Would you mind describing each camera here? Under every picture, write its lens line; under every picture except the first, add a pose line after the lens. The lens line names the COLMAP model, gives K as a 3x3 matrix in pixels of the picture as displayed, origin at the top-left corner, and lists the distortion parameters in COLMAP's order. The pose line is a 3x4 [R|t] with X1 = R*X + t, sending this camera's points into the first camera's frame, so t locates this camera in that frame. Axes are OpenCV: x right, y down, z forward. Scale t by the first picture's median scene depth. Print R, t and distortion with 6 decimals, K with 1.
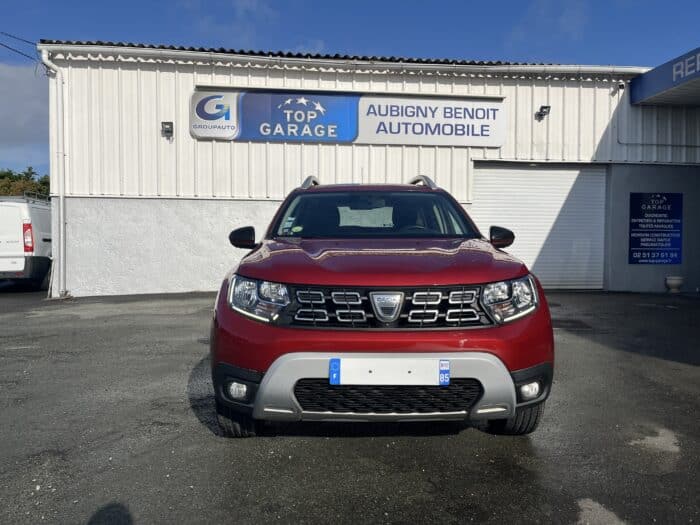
lens RADIAL K [[533.4, 0, 347.8], [0, 533.4, 262.5], [0, 0, 1]] dist [0.063800, -0.095051]
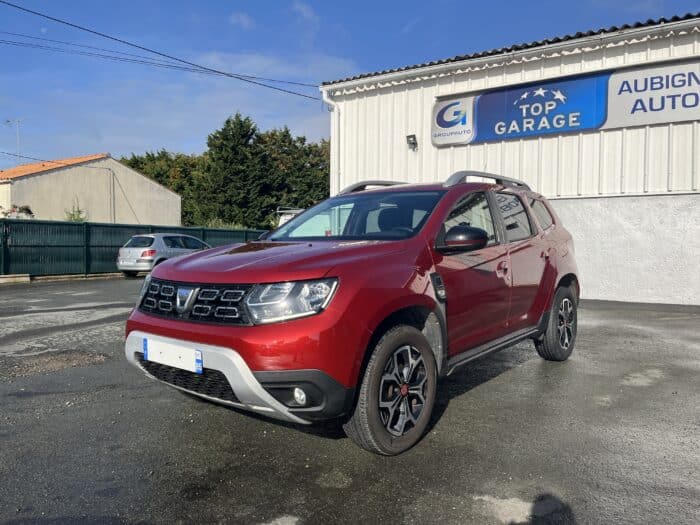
lens RADIAL K [[530.1, 0, 355.6], [0, 530.1, 261.5], [0, 0, 1]] dist [0.100086, -0.136448]
pose [[0.775677, 0.020485, -0.630798, 0.259452], [-0.023503, 0.999717, 0.003564, -0.003446], [0.630692, 0.012061, 0.775939, 0.077396]]
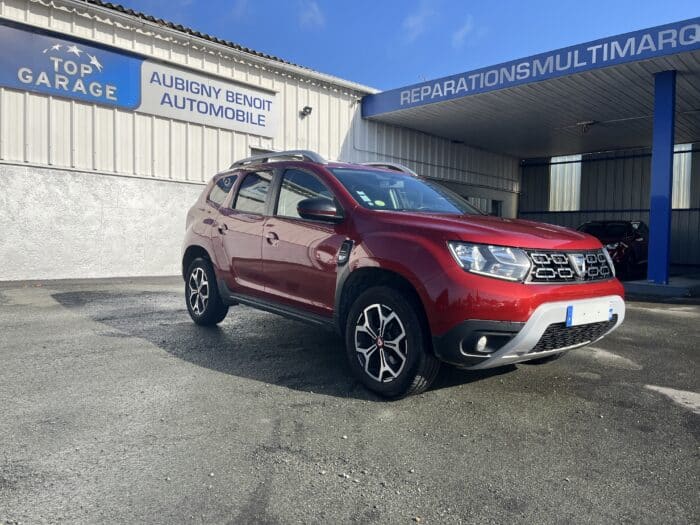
lens RADIAL K [[530.1, 0, 355.6], [0, 530.1, 261.5], [0, 0, 1]] dist [0.100086, -0.136448]
pose [[0.770480, -0.015953, 0.637265, -0.283528], [0.004771, 0.999803, 0.019261, 0.010816], [-0.637446, -0.011800, 0.770404, 0.078392]]
